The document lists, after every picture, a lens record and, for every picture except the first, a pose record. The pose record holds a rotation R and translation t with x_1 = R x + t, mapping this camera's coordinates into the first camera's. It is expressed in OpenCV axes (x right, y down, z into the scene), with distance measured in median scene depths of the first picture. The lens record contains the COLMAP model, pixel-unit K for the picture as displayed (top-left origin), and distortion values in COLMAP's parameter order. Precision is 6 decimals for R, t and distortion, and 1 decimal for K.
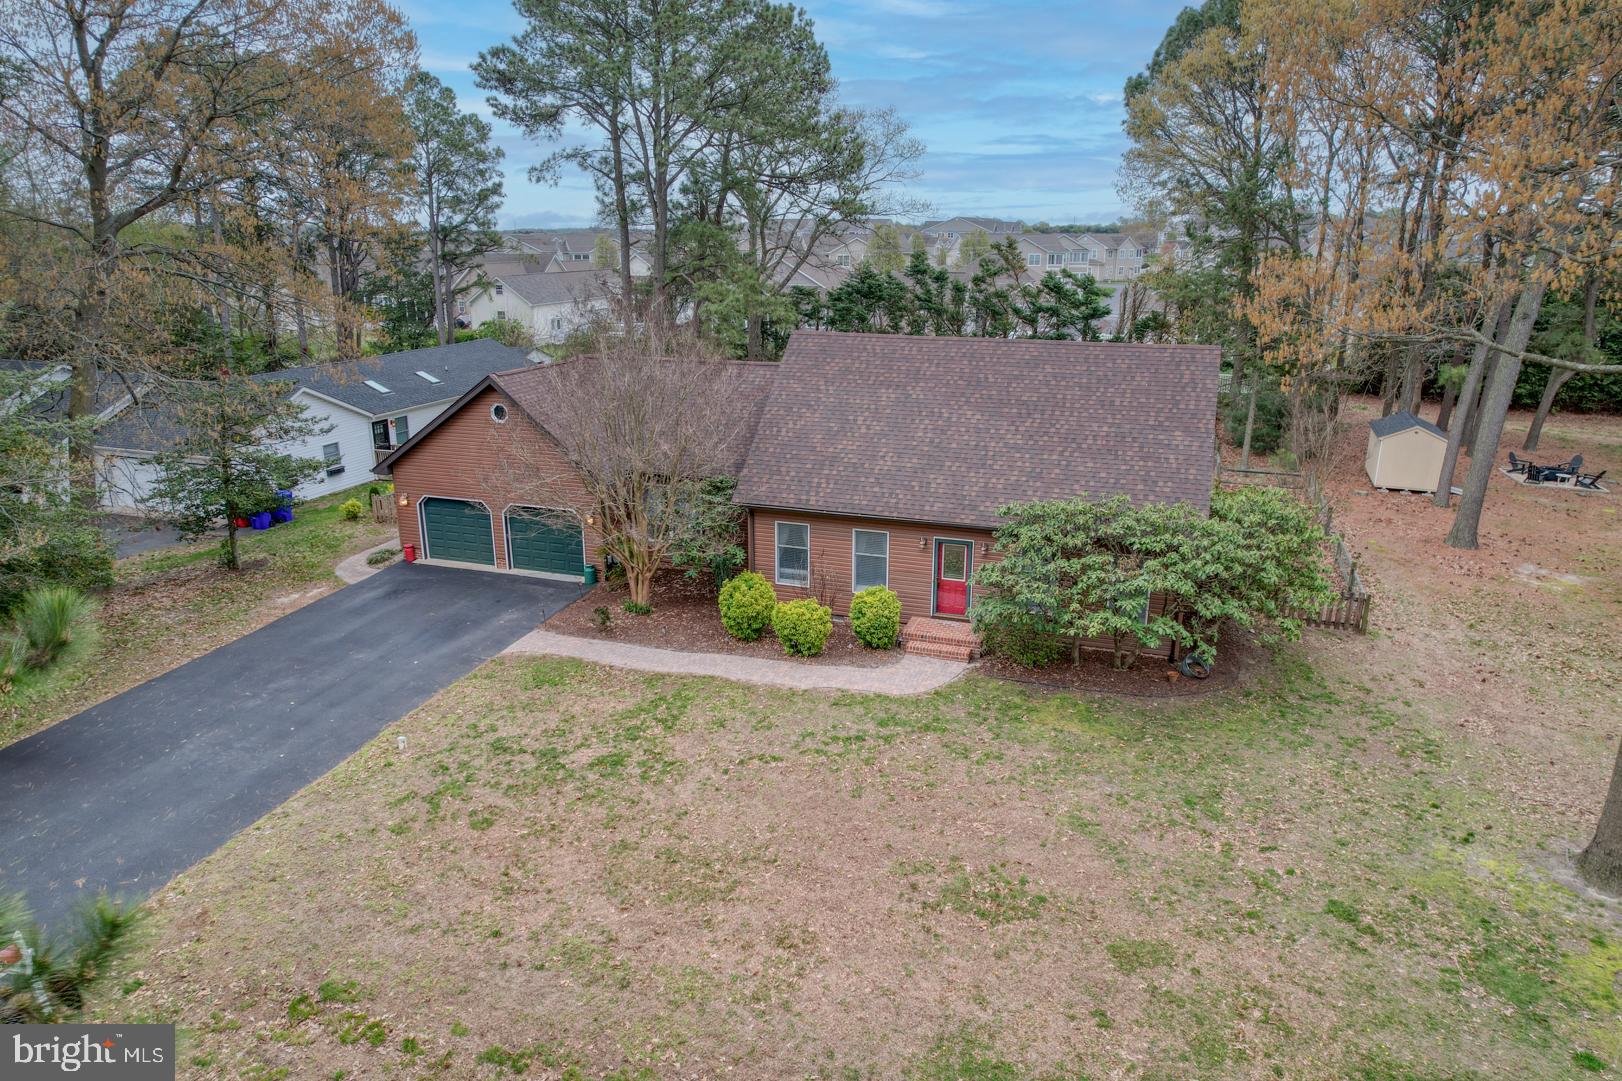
lens RADIAL K [[1039.3, 0, 811.0], [0, 1039.3, 540.5], [0, 0, 1]] dist [-0.052014, 0.000559]
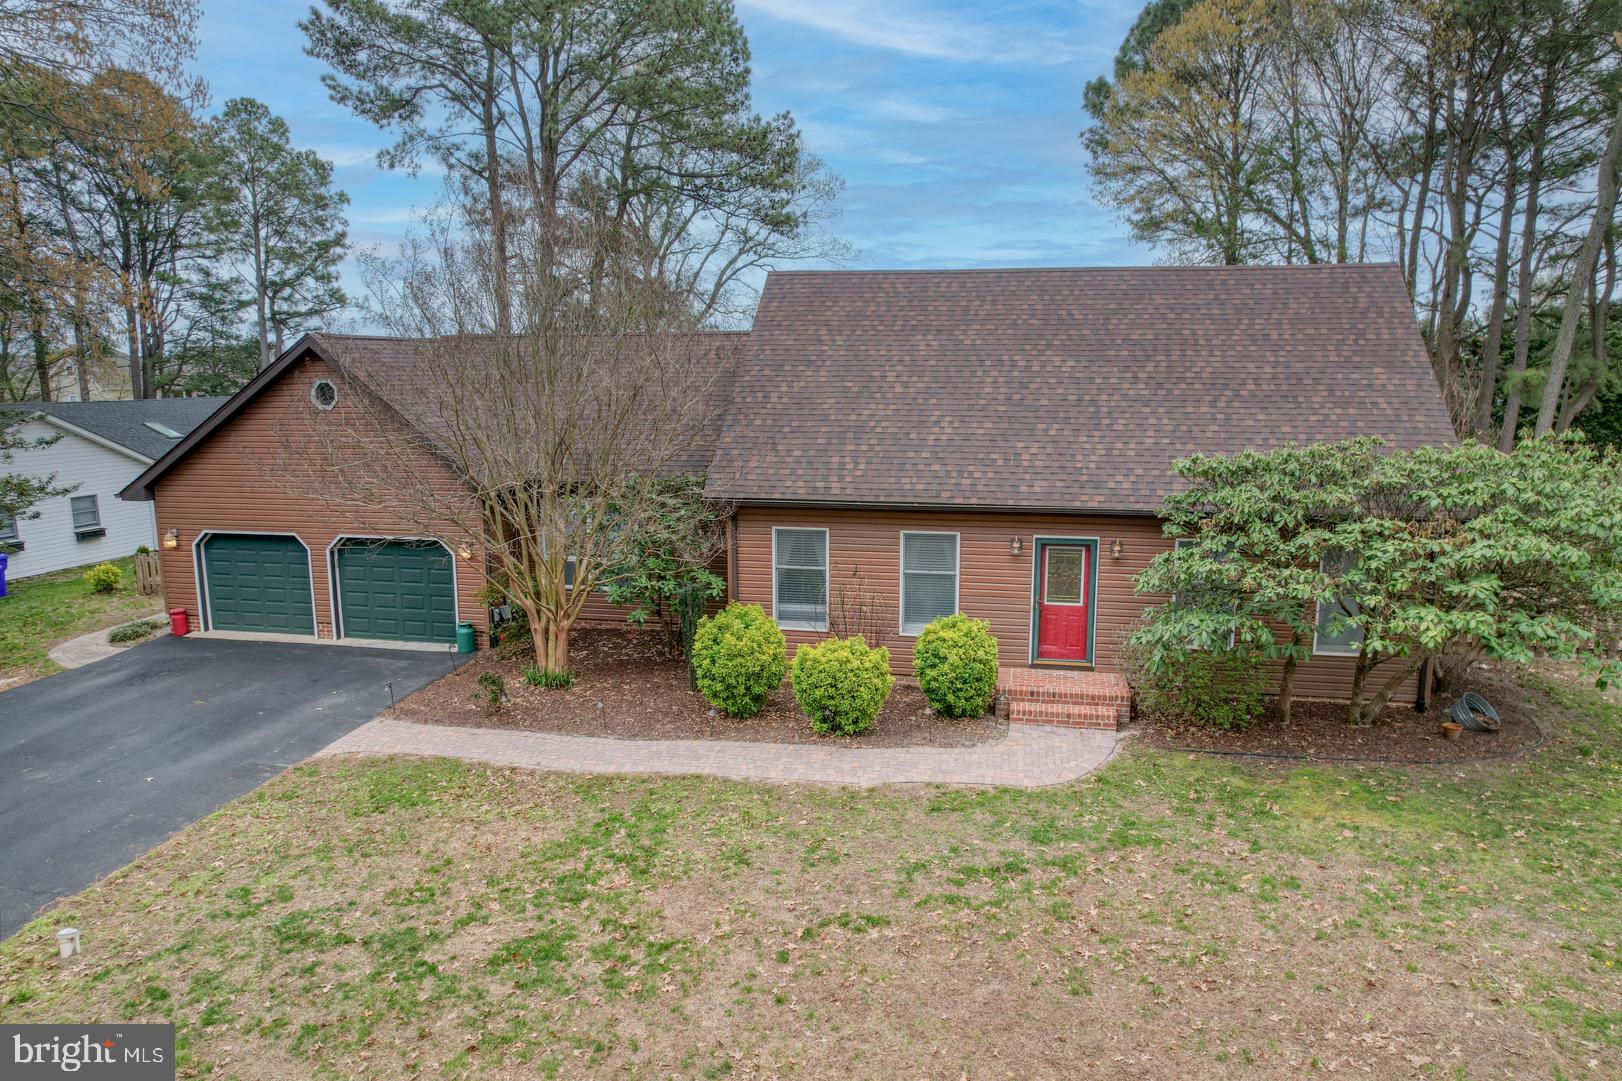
lens RADIAL K [[1046.4, 0, 811.0], [0, 1046.4, 540.5], [0, 0, 1]] dist [-0.082146, 0.071766]
pose [[0.991009, -0.024392, 0.131554, -0.099093], [0.040355, 0.991945, -0.120073, 0.069662], [-0.127565, 0.124302, 0.984010, 0.390170]]
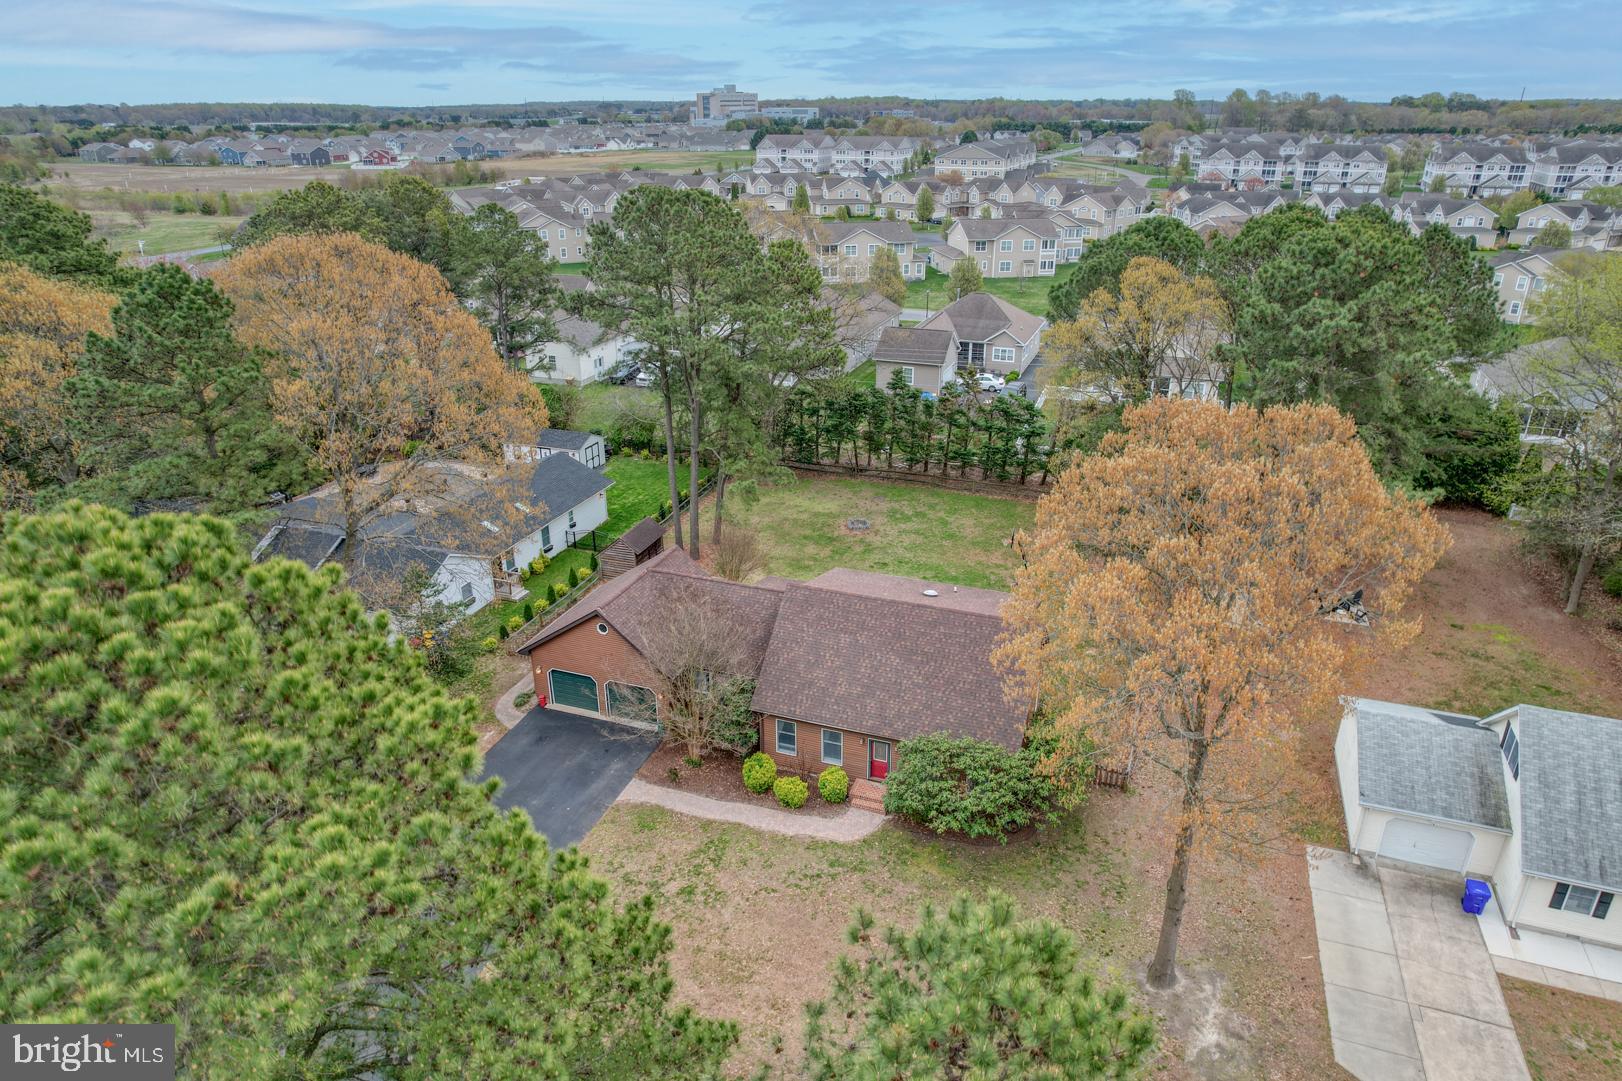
lens RADIAL K [[1039.3, 0, 811.0], [0, 1039.3, 540.5], [0, 0, 1]] dist [-0.052014, 0.000559]
pose [[0.999849, 0.004714, -0.016725, 0.050578], [-0.002876, 0.994119, 0.108252, -0.506043], [0.017137, -0.108187, 0.993983, -0.653738]]
